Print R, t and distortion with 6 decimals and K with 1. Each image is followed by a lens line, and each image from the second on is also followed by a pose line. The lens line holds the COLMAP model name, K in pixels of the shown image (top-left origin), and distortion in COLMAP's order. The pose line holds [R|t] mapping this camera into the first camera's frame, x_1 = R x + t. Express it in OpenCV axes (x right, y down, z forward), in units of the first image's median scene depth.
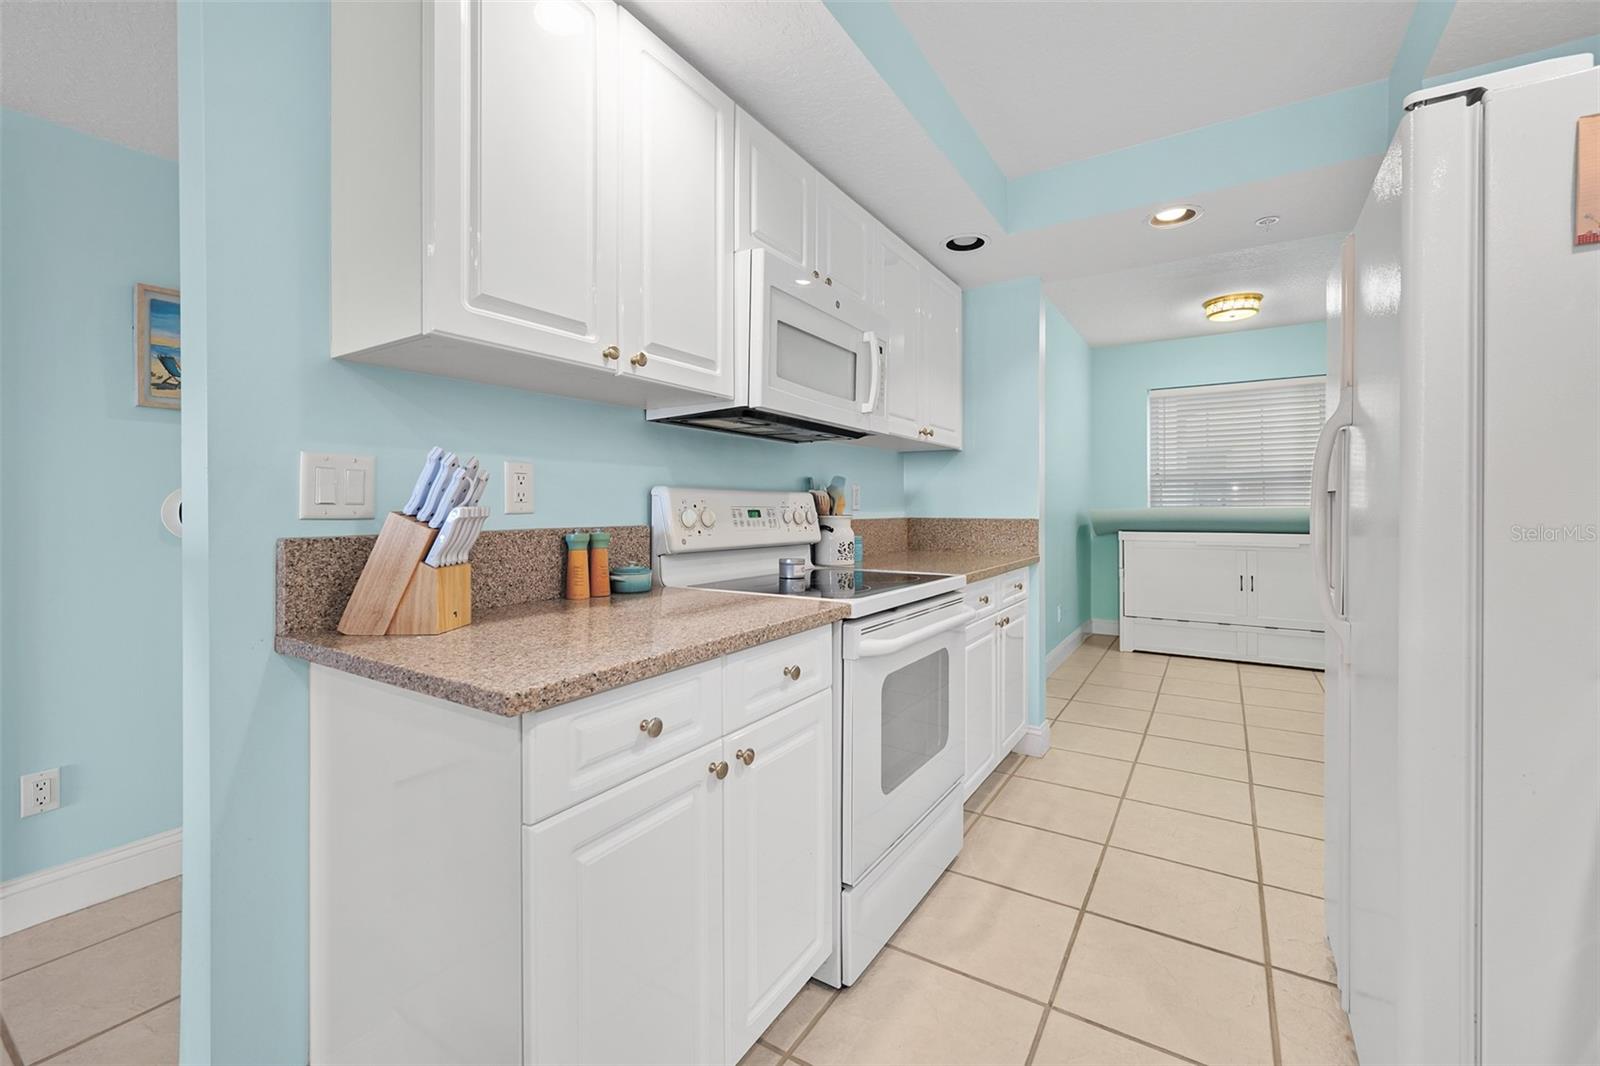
lens RADIAL K [[665.6, 0, 788.2], [0, 665.6, 504.1], [0, 0, 1]] dist [-0.003127, 0.001032]
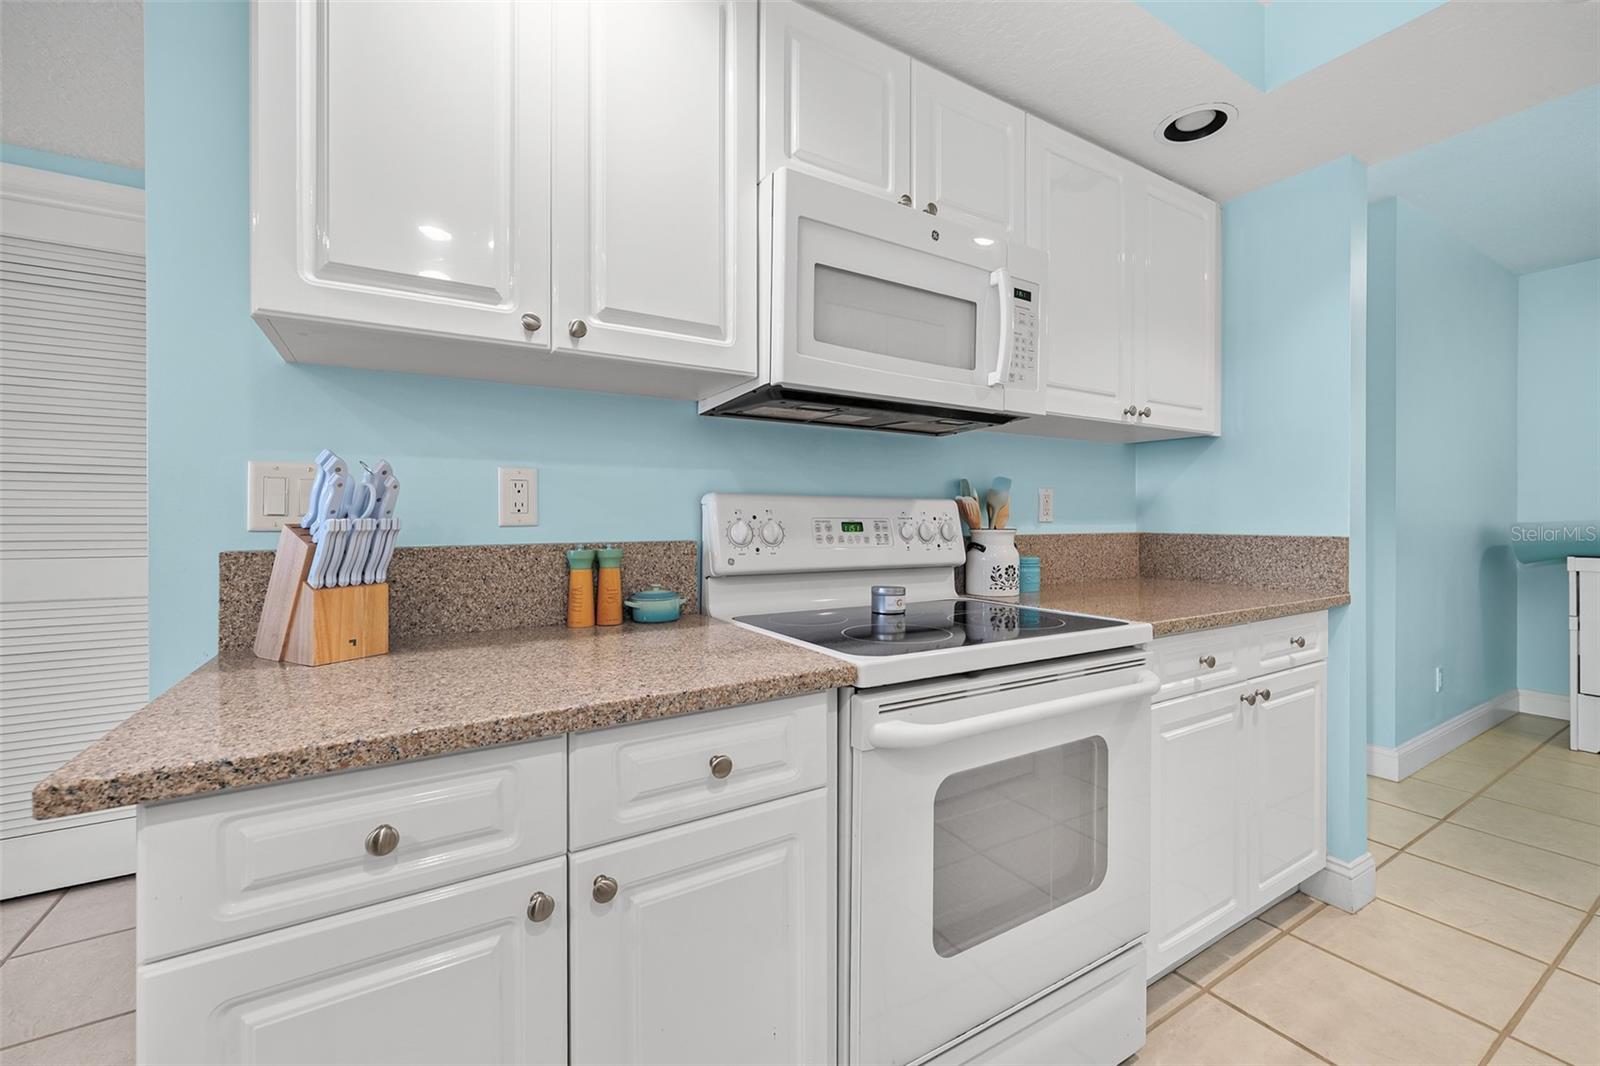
lens RADIAL K [[665.6, 0, 791.4], [0, 665.6, 518.7], [0, 0, 1]] dist [-0.003127, 0.001032]
pose [[0.904636, -0.000567, -0.426184, 0.261064], [0.002468, 0.999989, 0.003909, 0.001636], [0.426177, -0.004588, 0.904628, 0.312820]]
